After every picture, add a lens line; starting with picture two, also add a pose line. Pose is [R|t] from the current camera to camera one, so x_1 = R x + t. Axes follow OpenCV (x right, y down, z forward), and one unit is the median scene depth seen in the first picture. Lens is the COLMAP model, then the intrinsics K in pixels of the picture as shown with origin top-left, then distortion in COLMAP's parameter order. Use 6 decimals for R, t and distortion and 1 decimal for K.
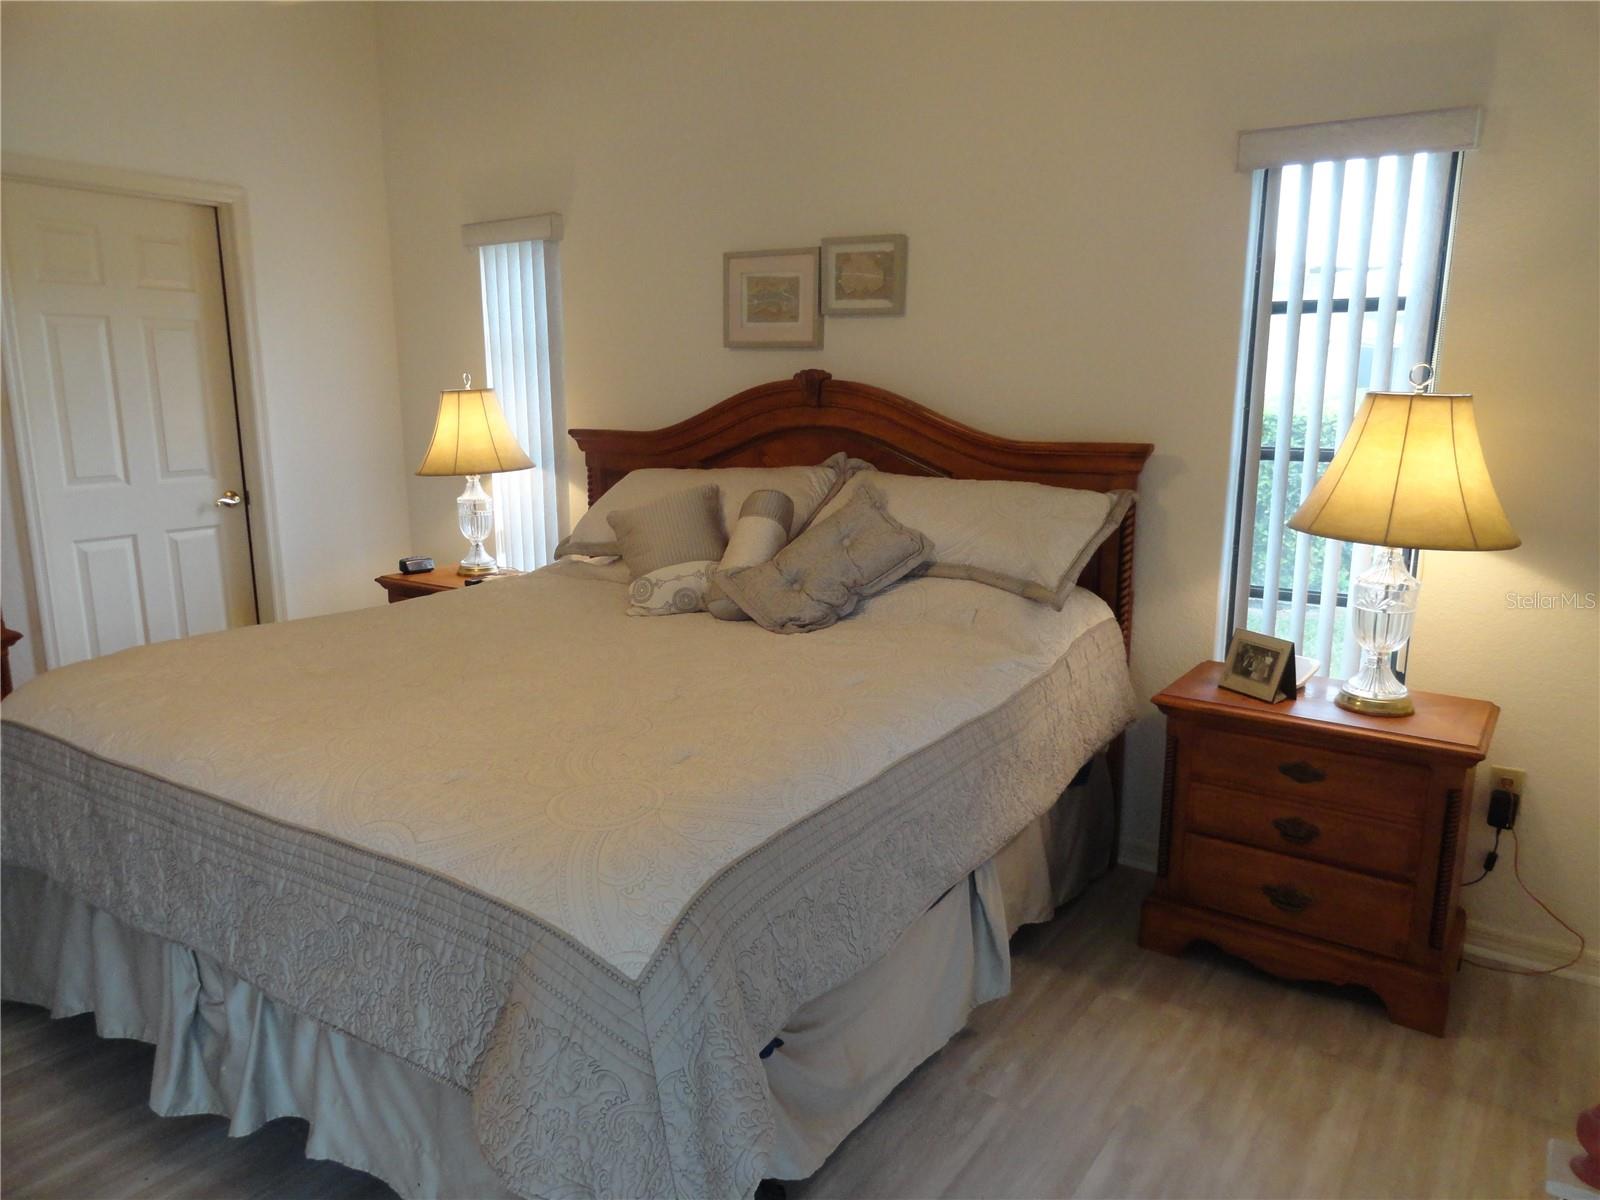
lens RADIAL K [[1140.6, 0, 800.0], [0, 1140.6, 600.0], [0, 0, 1]] dist [-0.003113, 0.019106]
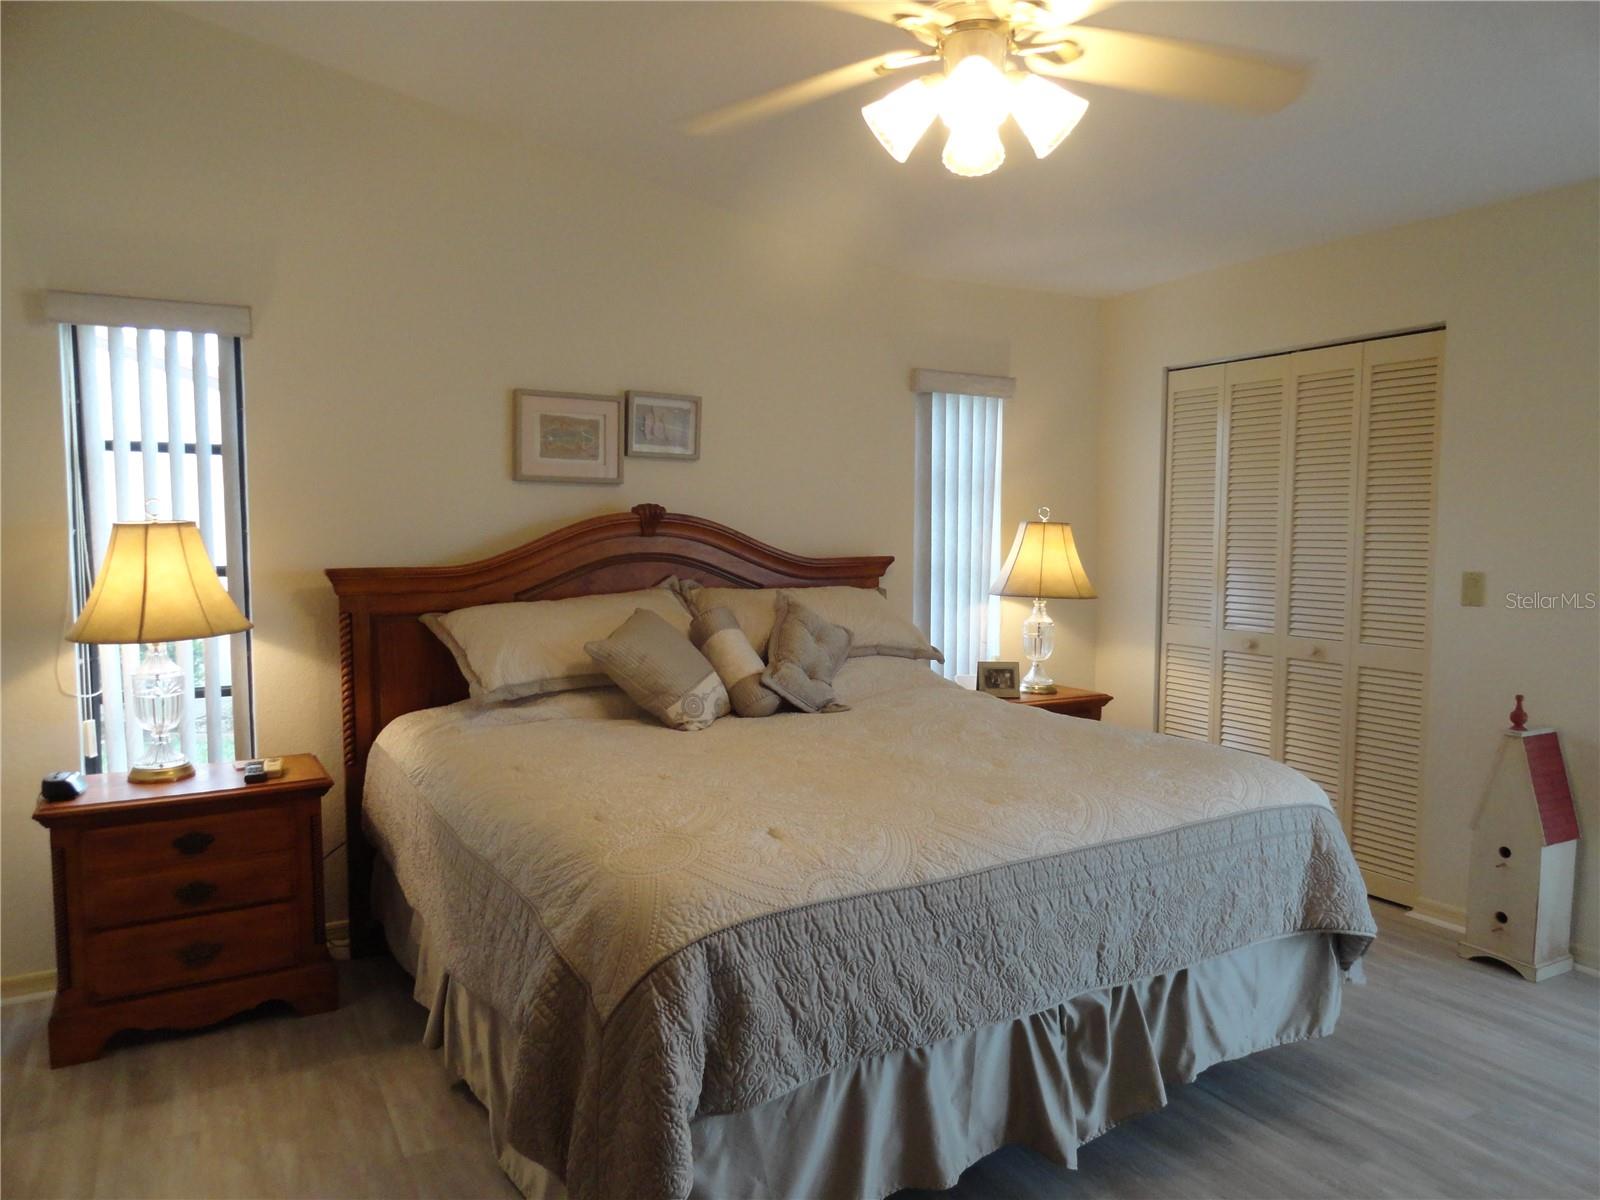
lens RADIAL K [[1095.2, 0, 800.0], [0, 1095.2, 600.0], [0, 0, 1]] dist [-0.001904, 0.003290]
pose [[0.420007, -0.055562, 0.905818, -0.874462], [0.178306, 0.983721, -0.022336, -0.056157], [-0.889832, 0.170894, 0.423077, 0.412963]]
